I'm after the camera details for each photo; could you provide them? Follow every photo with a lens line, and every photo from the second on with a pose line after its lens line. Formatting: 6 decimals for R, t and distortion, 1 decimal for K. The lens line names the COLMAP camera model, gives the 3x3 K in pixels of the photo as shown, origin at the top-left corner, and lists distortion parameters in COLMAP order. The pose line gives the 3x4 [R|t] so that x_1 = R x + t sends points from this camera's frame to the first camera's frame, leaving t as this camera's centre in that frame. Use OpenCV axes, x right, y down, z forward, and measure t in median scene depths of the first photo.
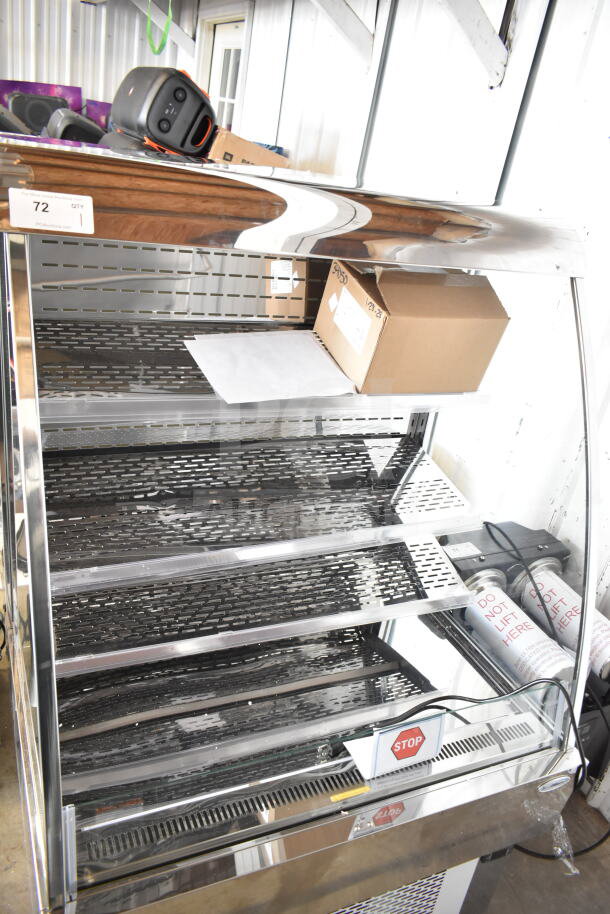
lens RADIAL K [[679.9, 0, 305.0], [0, 679.9, 457.0], [0, 0, 1]] dist [-0.056995, 0.034282]
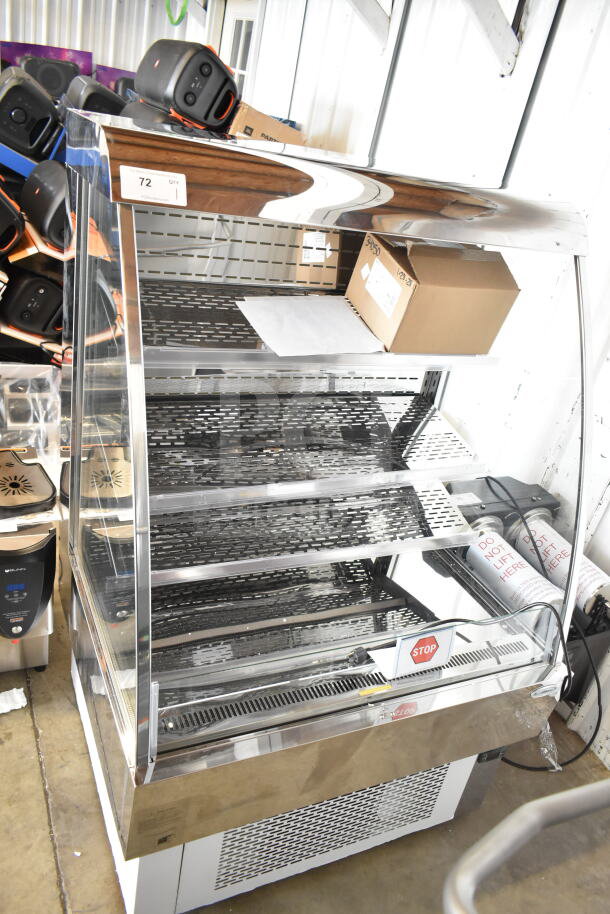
lens RADIAL K [[679.9, 0, 305.0], [0, 679.9, 457.0], [0, 0, 1]] dist [-0.056995, 0.034282]
pose [[0.999456, 0.022459, 0.024134, -0.063445], [-0.023394, 0.998958, 0.039191, 0.032034], [-0.023229, -0.039734, 0.998940, -0.113573]]
